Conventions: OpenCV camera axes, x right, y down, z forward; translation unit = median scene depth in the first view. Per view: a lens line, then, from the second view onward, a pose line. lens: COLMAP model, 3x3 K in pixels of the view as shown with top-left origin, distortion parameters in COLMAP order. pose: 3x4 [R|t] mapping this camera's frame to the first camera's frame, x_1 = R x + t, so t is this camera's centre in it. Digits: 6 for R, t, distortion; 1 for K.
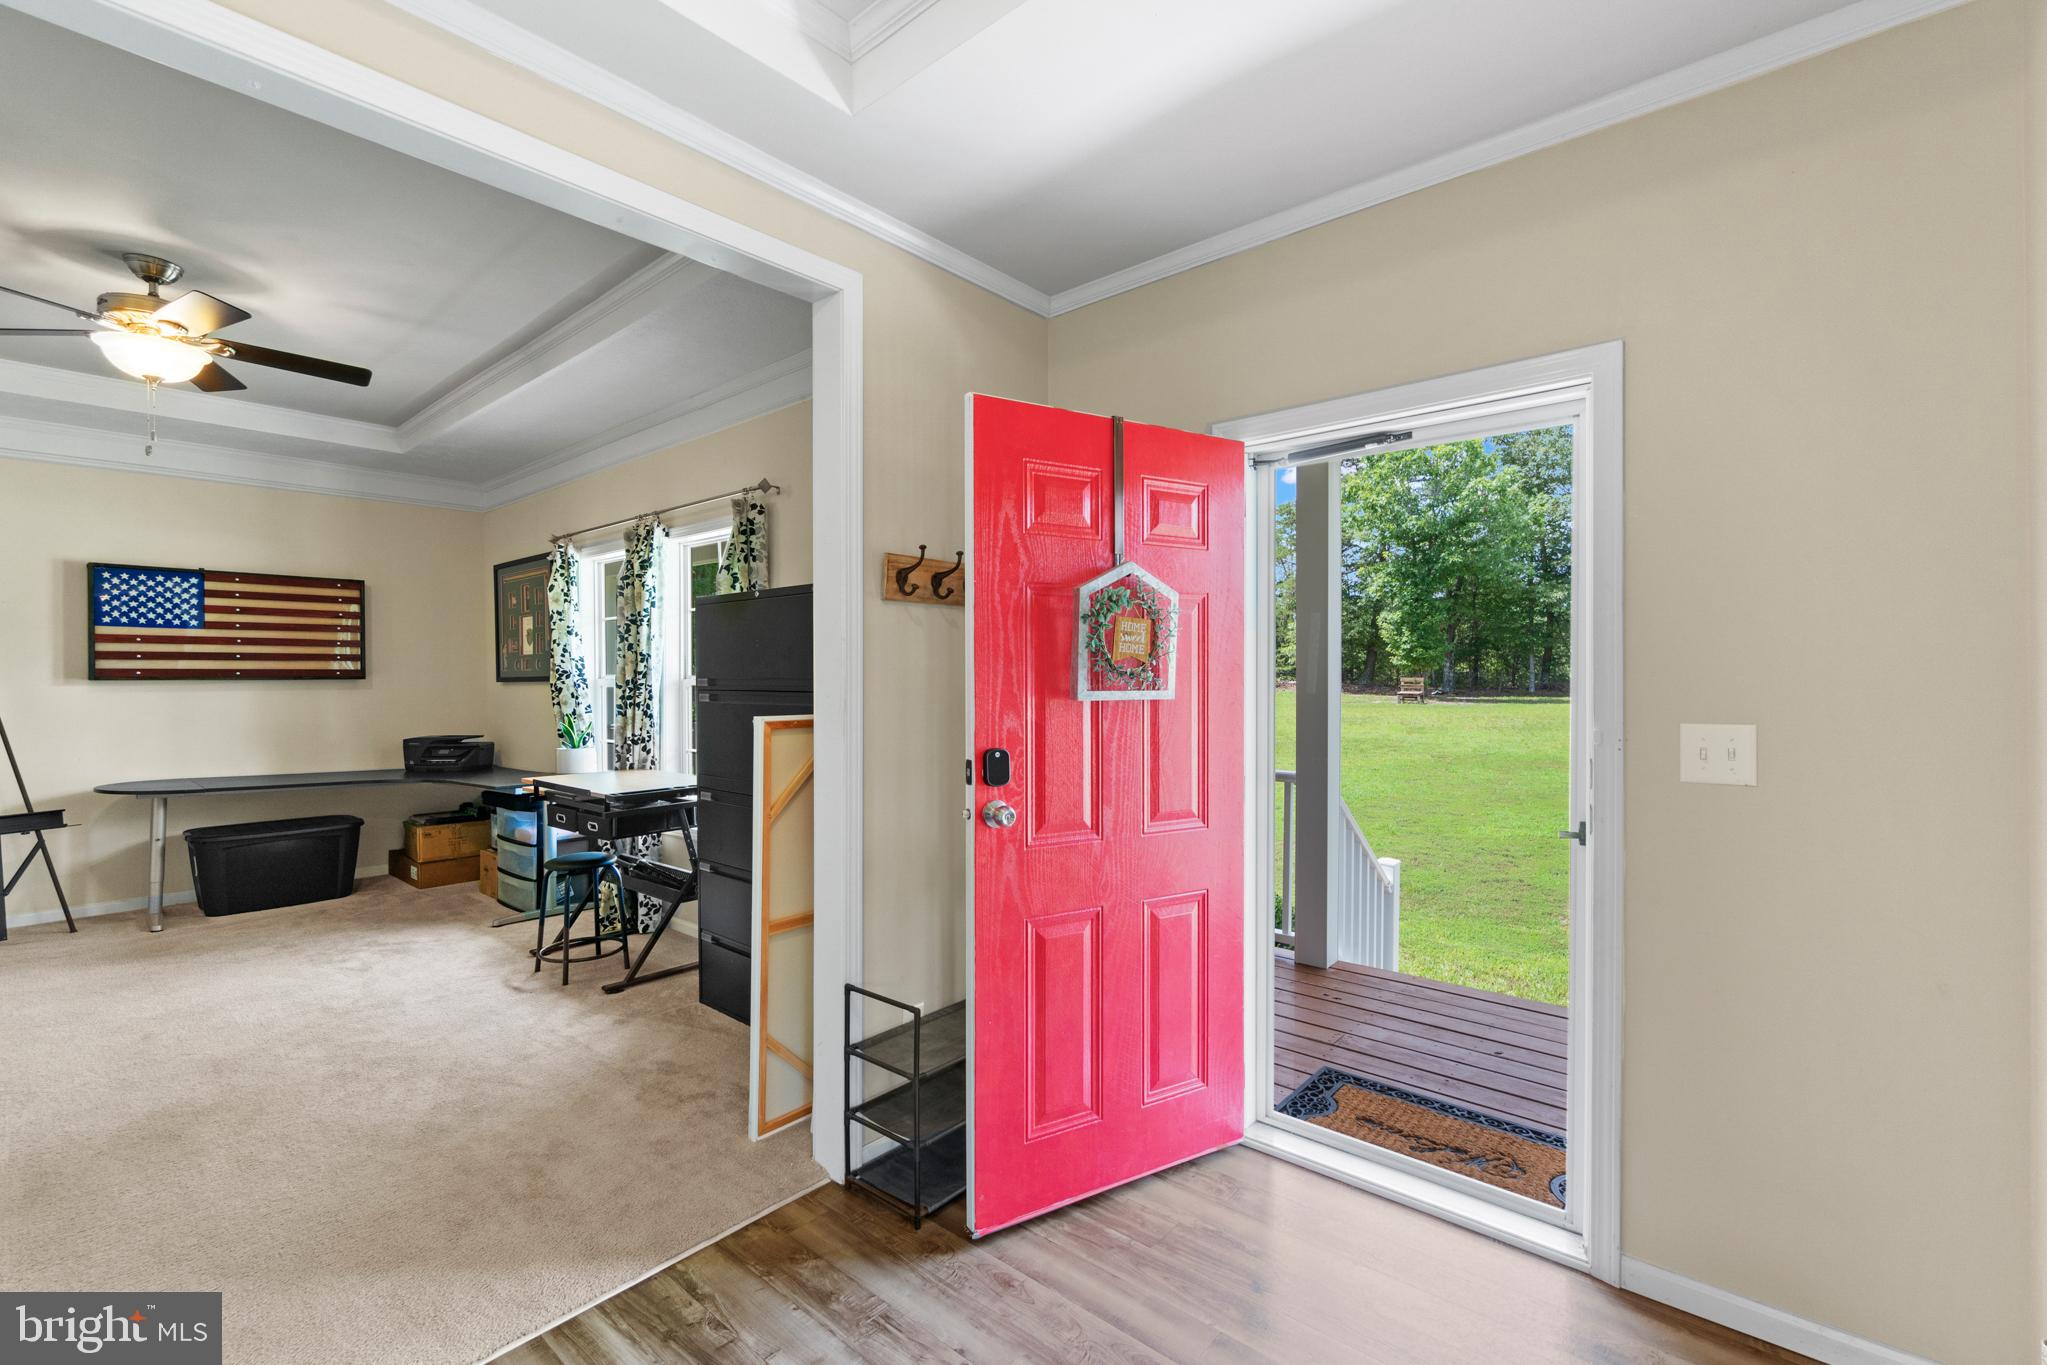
lens RADIAL K [[887.8, 0, 1020.4], [0, 887.8, 686.5], [0, 0, 1]] dist [0.002052, -0.000362]
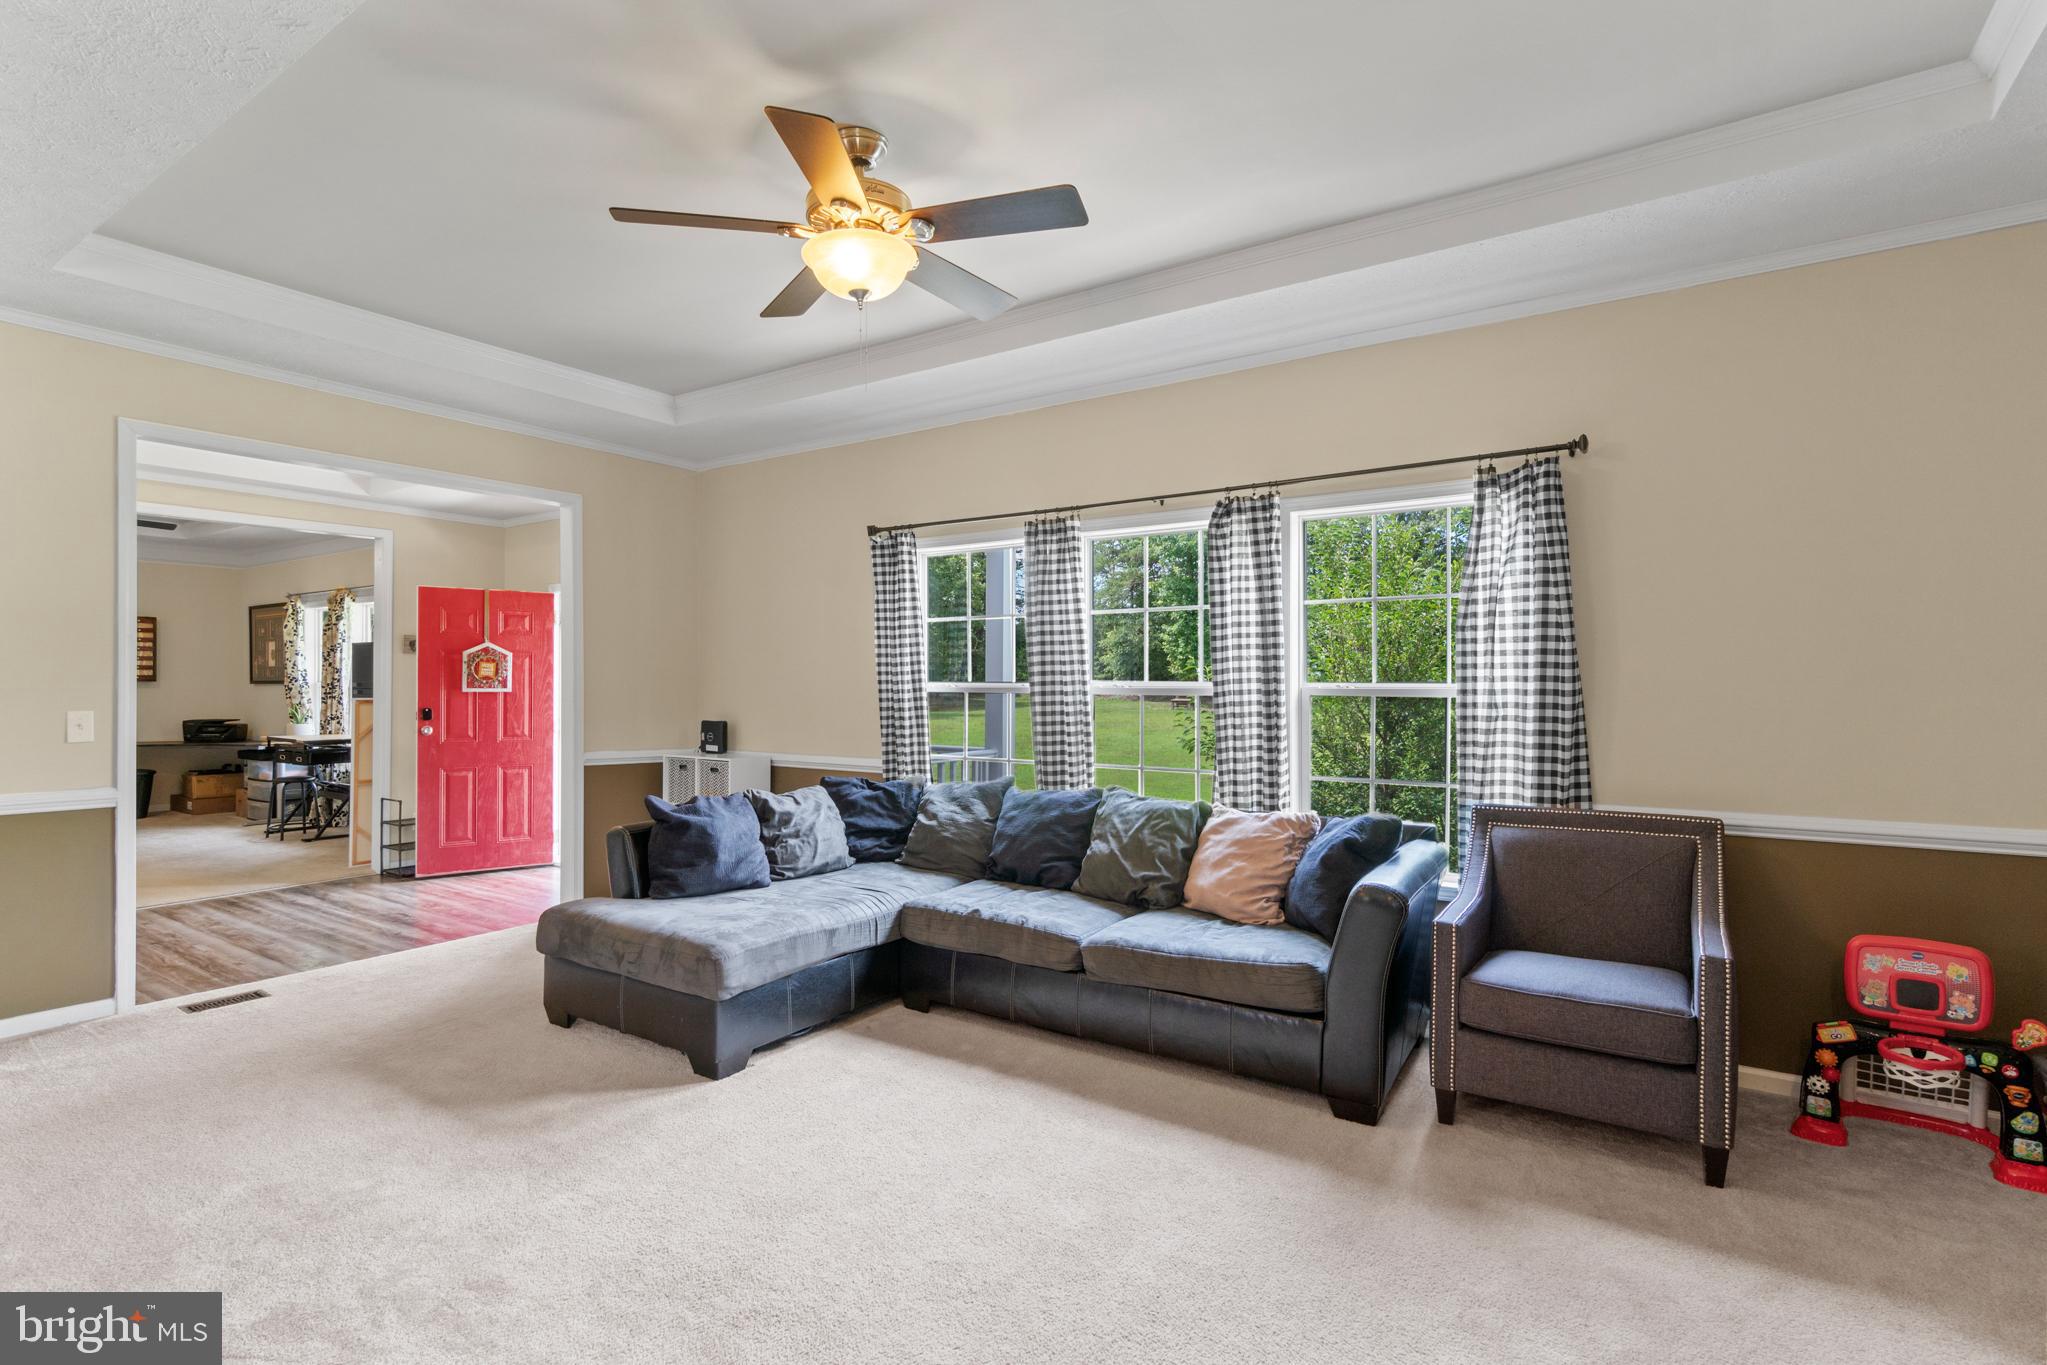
lens RADIAL K [[979.6, 0, 1023.5], [0, 979.6, 682.5], [0, 0, 1]] dist [0.000709, 0.000848]
pose [[0.992386, 0.006178, 0.123008, 0.630754], [-0.004895, 0.999930, -0.010734, 0.005036], [-0.123066, 0.010050, 0.992348, -1.007442]]
